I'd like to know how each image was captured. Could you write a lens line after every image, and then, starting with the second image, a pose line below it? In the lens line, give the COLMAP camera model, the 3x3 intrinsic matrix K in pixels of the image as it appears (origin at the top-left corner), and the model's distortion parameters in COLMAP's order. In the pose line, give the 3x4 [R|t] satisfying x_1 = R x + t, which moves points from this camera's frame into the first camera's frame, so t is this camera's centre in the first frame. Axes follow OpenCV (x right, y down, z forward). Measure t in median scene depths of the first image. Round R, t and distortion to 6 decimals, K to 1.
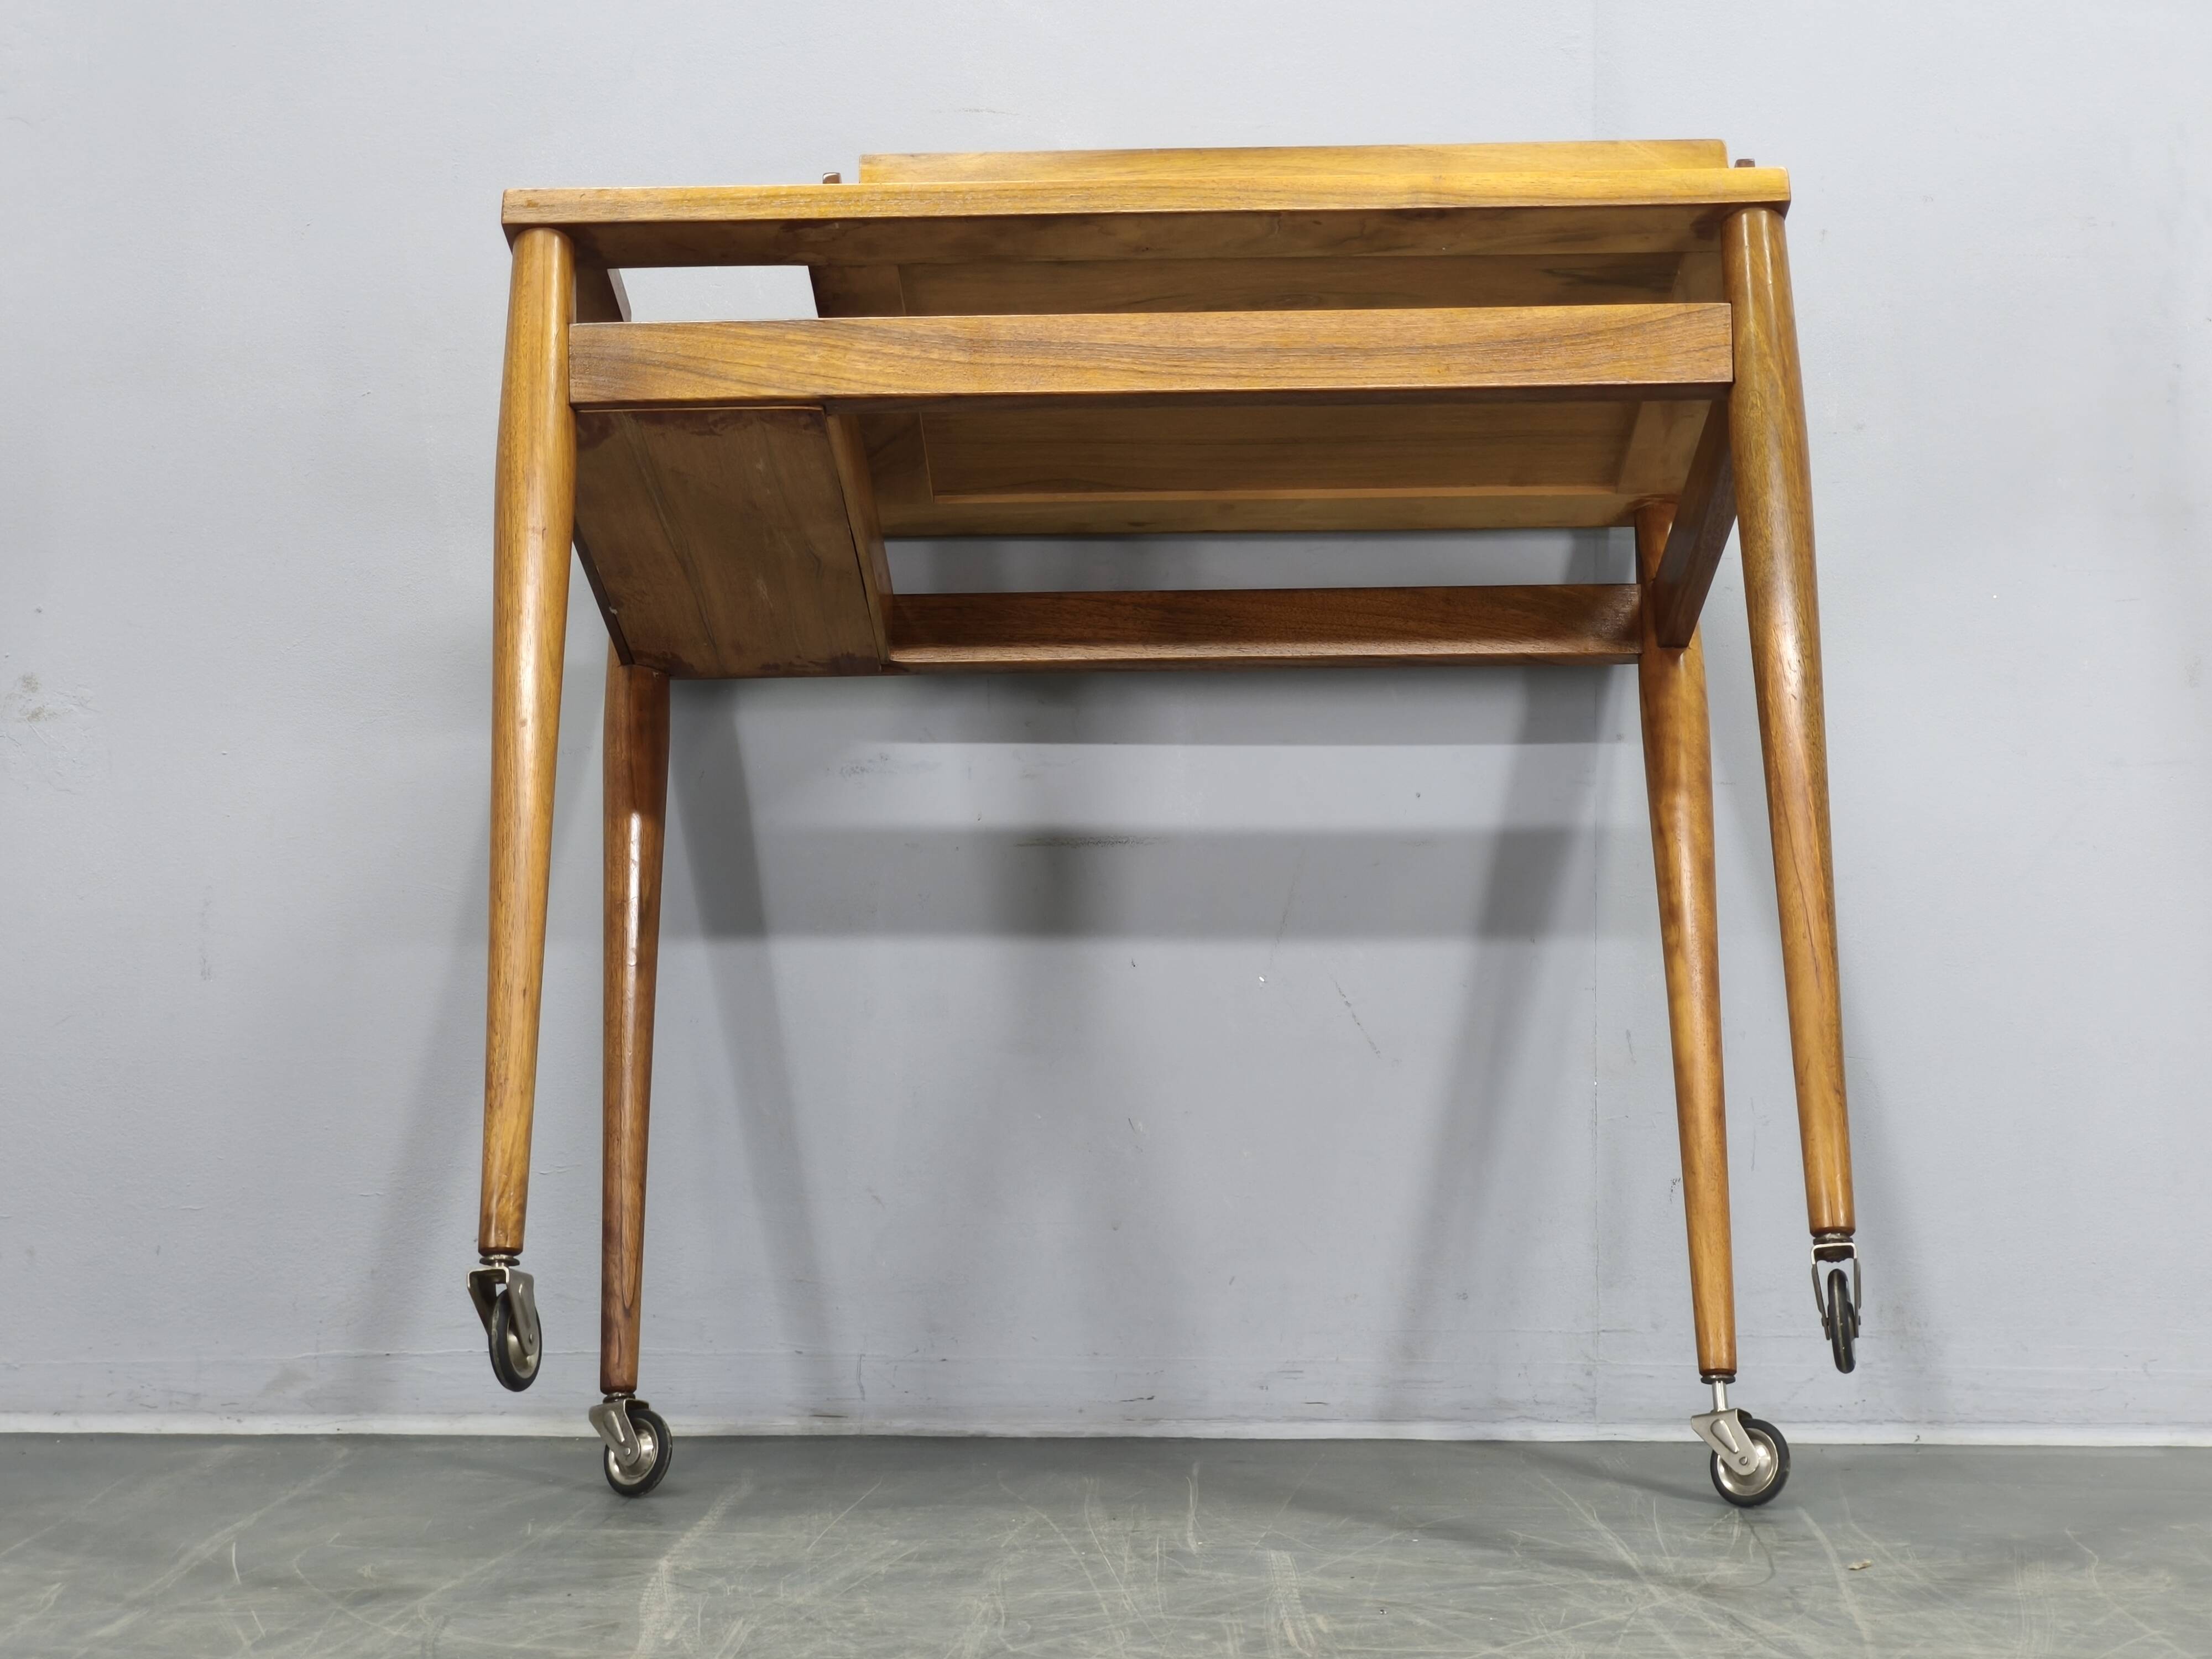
lens RADIAL K [[3313.8, 0, 1144.2], [0, 3313.8, 790.3], [0, 0, 1]] dist [0.038757, -0.032488]
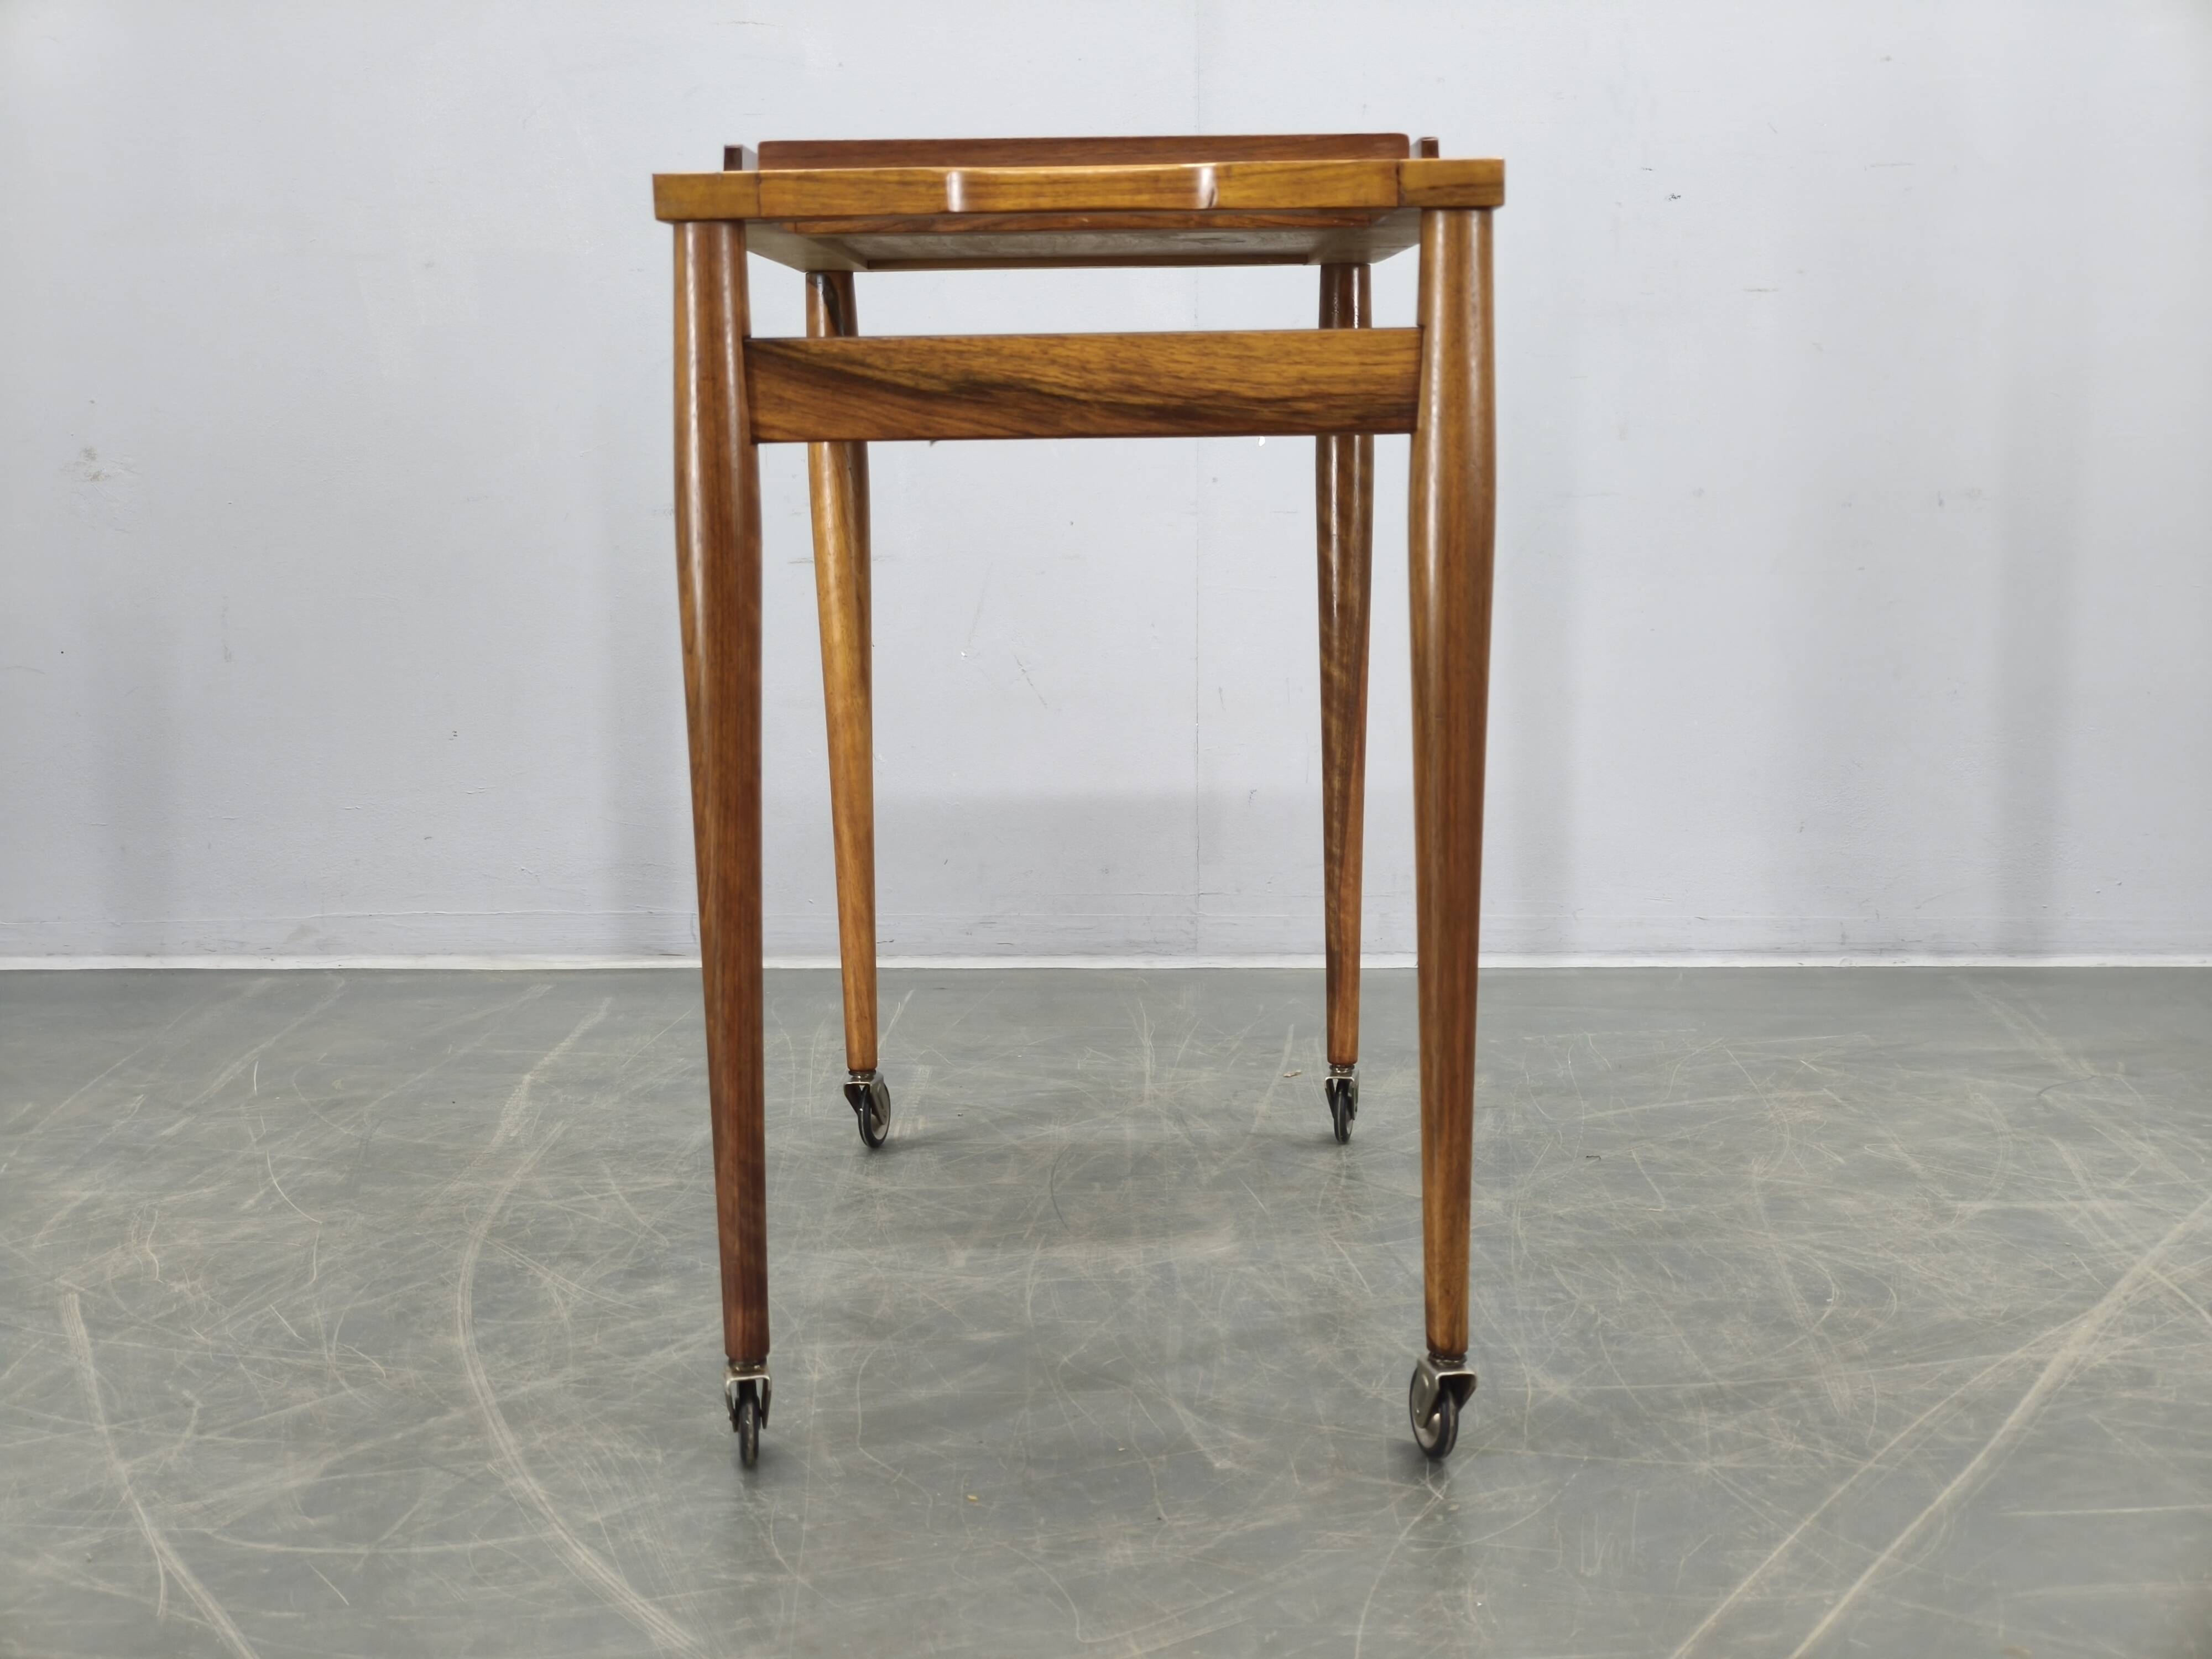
lens RADIAL K [[3016.3, 0, 1106.0], [0, 3016.3, 829.5], [0, 0, 1]] dist [0.040356, 0.020047]
pose [[0.999605, -0.007241, -0.027166, 0.167928], [0.012525, 0.979779, 0.199692, -0.163190], [0.025170, -0.199953, 0.979482, -0.365311]]
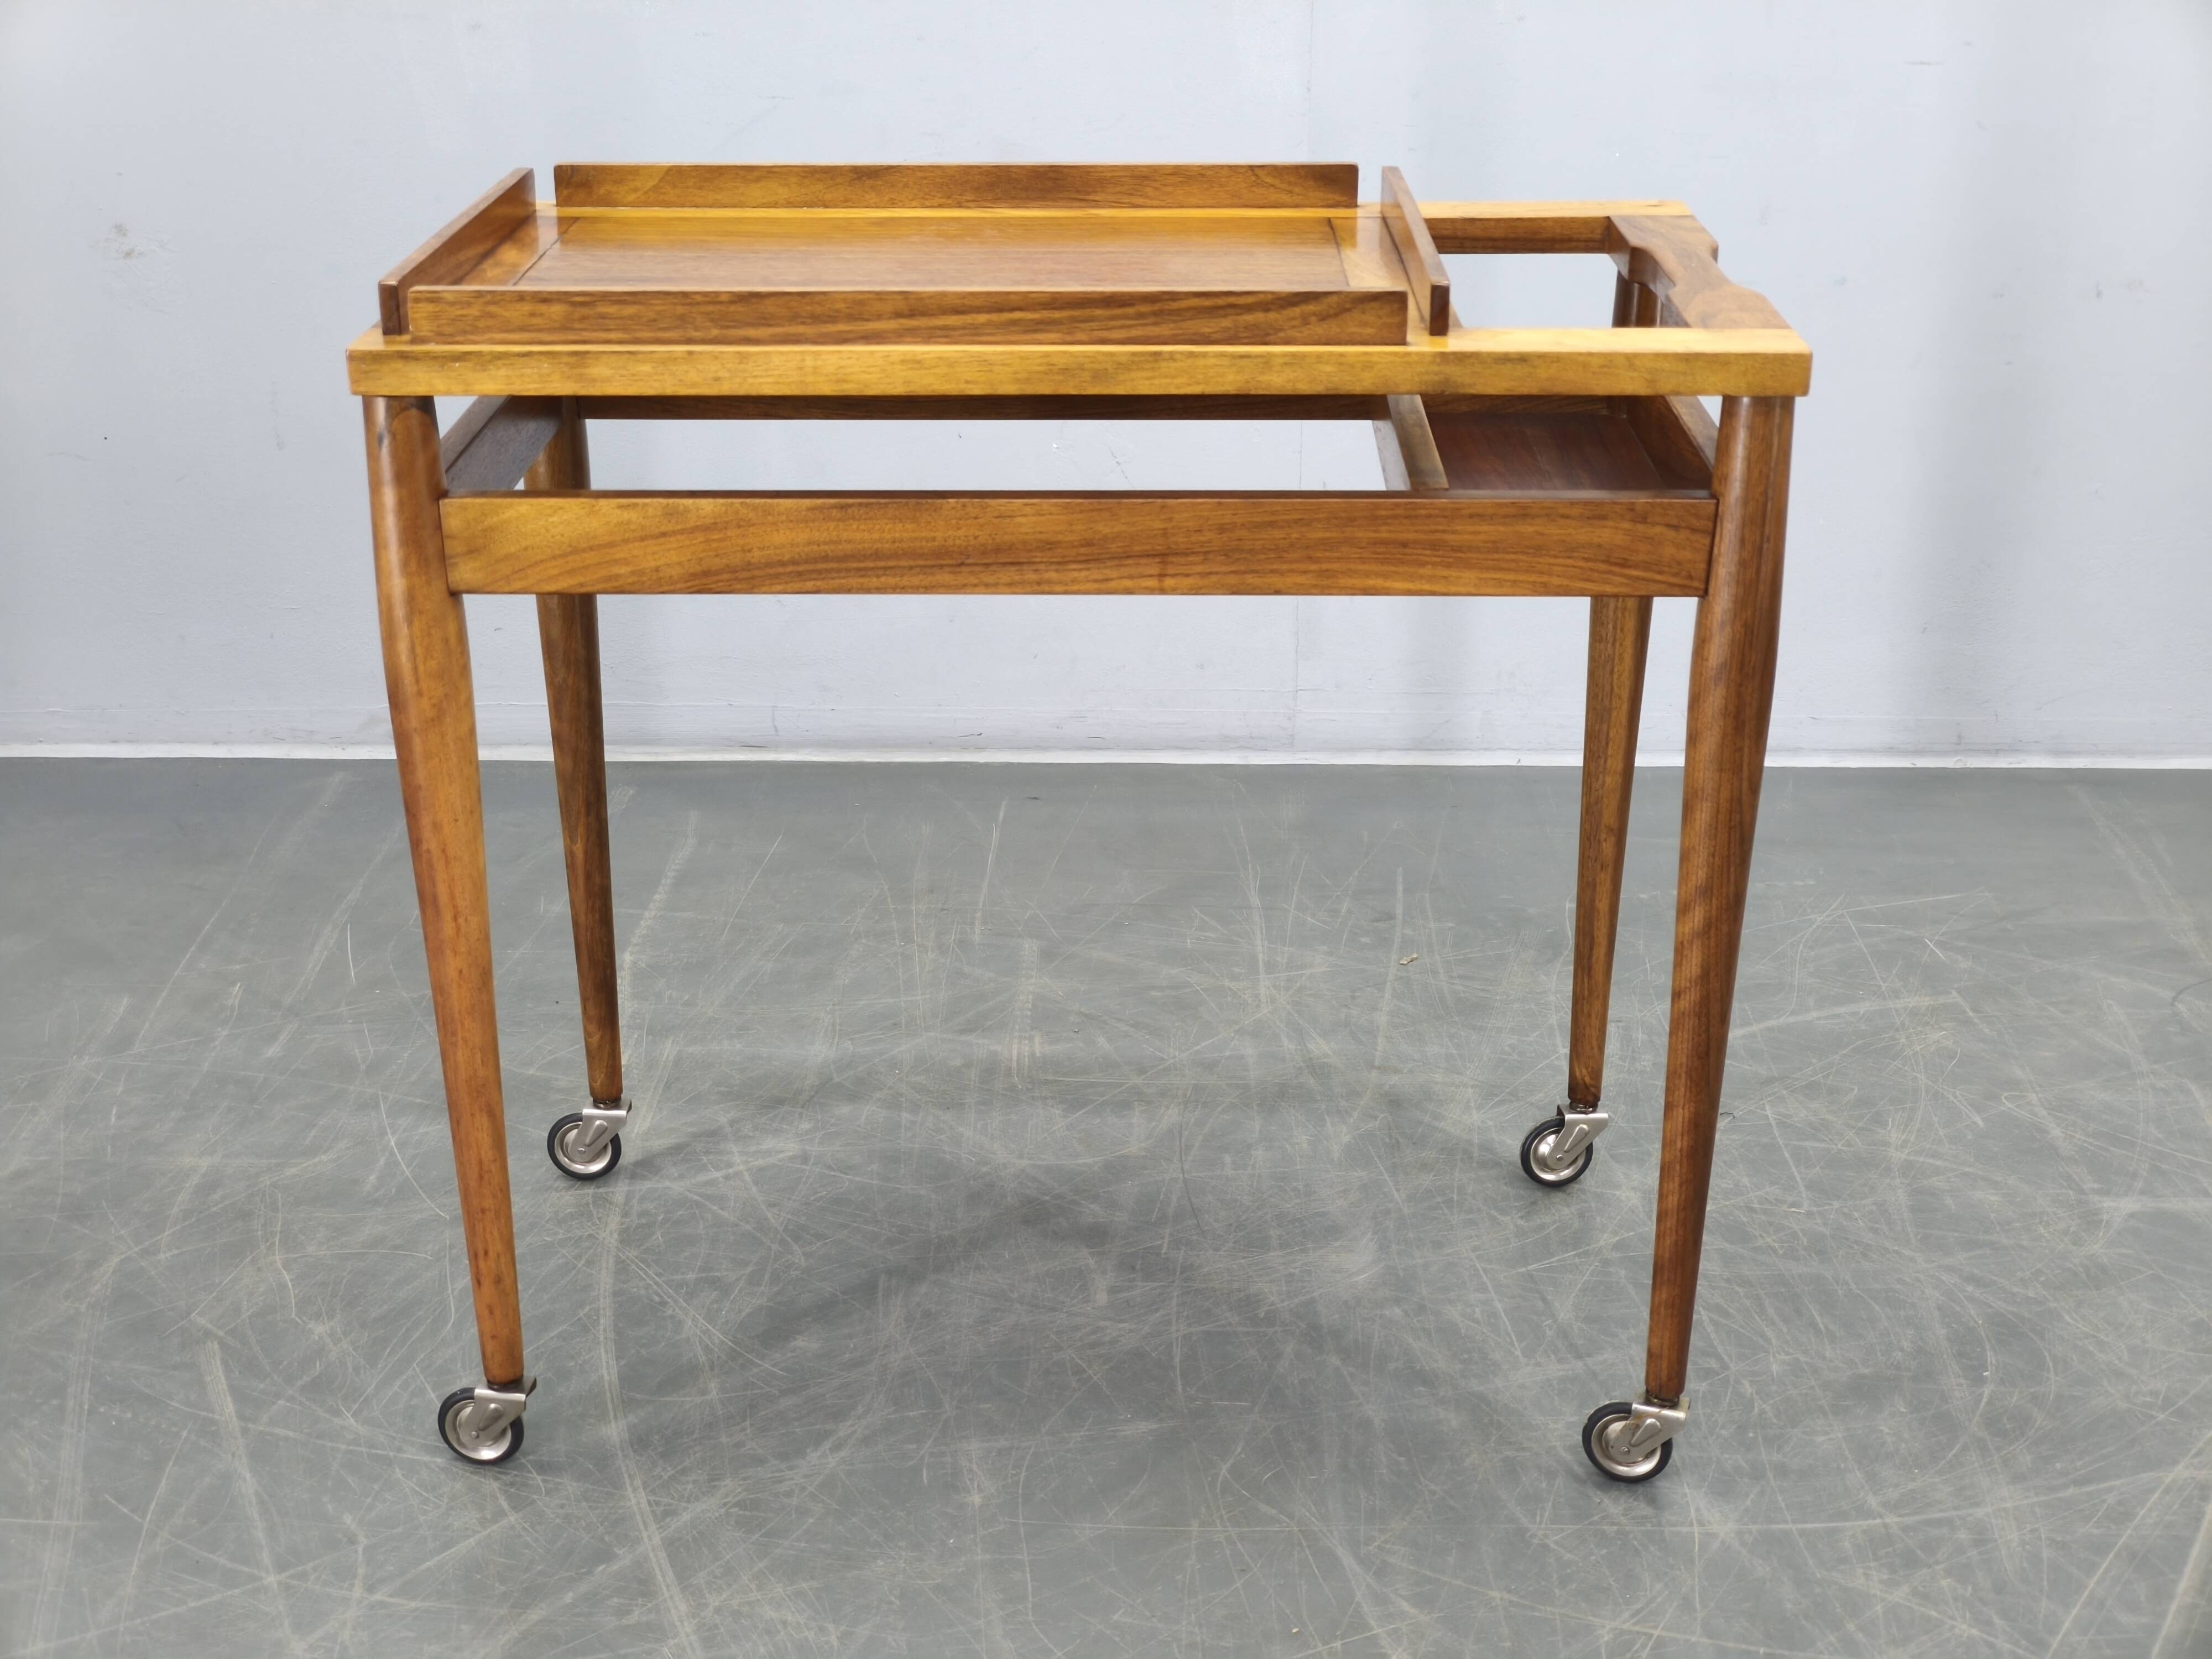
lens RADIAL K [[3016.3, 0, 1106.0], [0, 3016.3, 829.5], [0, 0, 1]] dist [0.040356, 0.020047]
pose [[0.999723, 0.002989, -0.023341, 0.109060], [0.007024, 0.908791, 0.417191, -0.402334], [0.022459, -0.417240, 0.908519, -0.238210]]
